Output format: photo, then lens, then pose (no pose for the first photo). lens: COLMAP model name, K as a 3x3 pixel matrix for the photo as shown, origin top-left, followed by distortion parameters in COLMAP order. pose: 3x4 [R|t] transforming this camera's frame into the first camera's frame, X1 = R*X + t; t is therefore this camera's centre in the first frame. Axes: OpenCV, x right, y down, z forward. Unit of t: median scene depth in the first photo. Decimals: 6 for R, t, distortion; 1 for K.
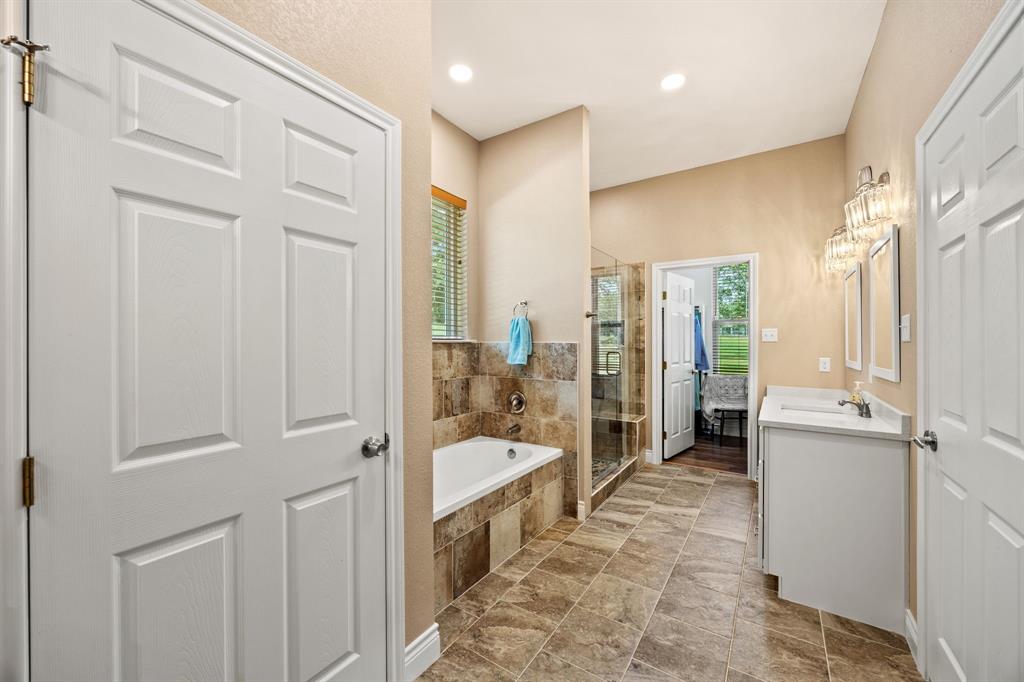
lens RADIAL K [[392.7, 0, 514.0], [0, 392.7, 343.3], [0, 0, 1]] dist [-0.002160, -0.000056]
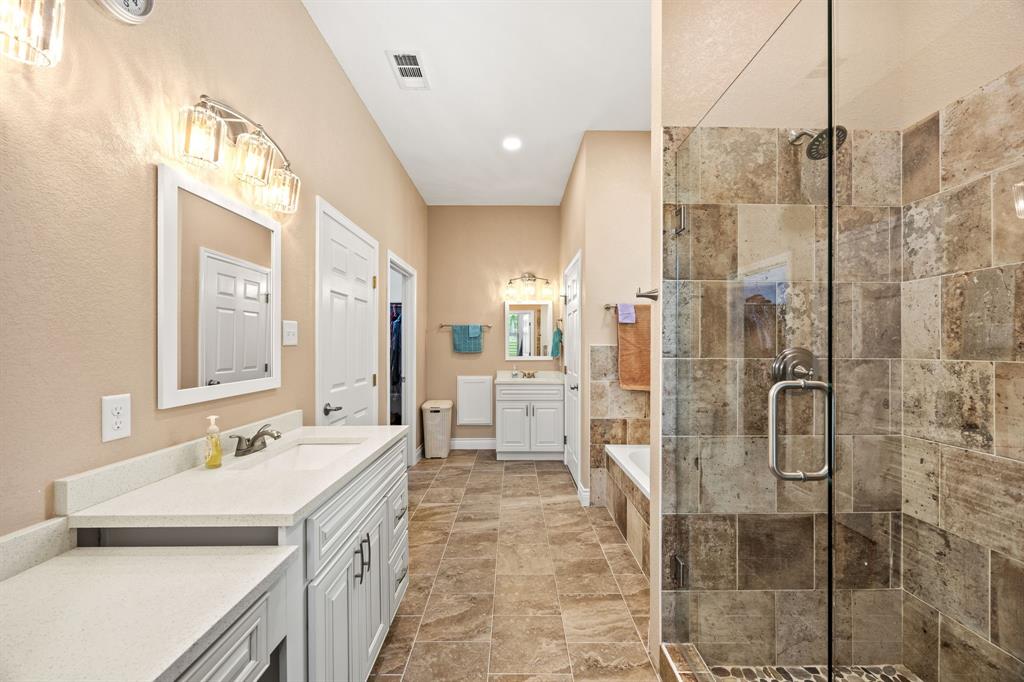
lens RADIAL K [[392.7, 0, 513.6], [0, 392.7, 346.1], [0, 0, 1]] dist [-0.002160, -0.000056]
pose [[-0.829109, -0.002884, -0.559079, 0.823786], [-0.005354, 0.999982, 0.002782, -0.002944], [0.559061, 0.005299, -0.829109, 1.676888]]
